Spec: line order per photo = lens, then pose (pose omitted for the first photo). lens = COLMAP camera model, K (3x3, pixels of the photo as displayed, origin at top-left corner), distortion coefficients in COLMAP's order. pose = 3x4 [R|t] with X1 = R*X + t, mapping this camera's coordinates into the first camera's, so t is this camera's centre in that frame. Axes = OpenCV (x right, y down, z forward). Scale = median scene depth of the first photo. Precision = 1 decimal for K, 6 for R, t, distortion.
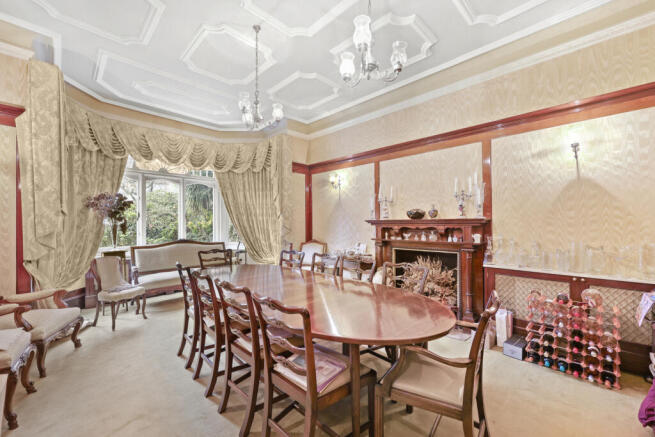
lens RADIAL K [[259.7, 0, 328.4], [0, 259.7, 218.5], [0, 0, 1]] dist [0.001683, 0.000044]
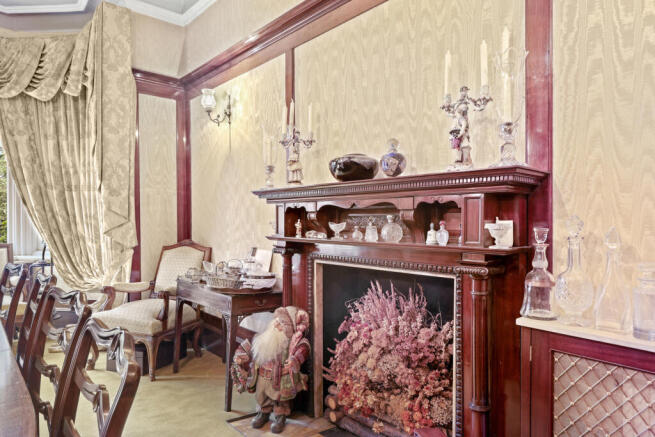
lens RADIAL K [[401.0, 0, 326.8], [0, 401.0, 219.5], [0, 0, 1]] dist [-0.006042, 0.000742]
pose [[0.998833, 0.006926, -0.047806, 0.334432], [-0.006016, 0.999798, 0.019152, 0.044864], [0.047929, -0.018842, 0.998673, 0.442694]]
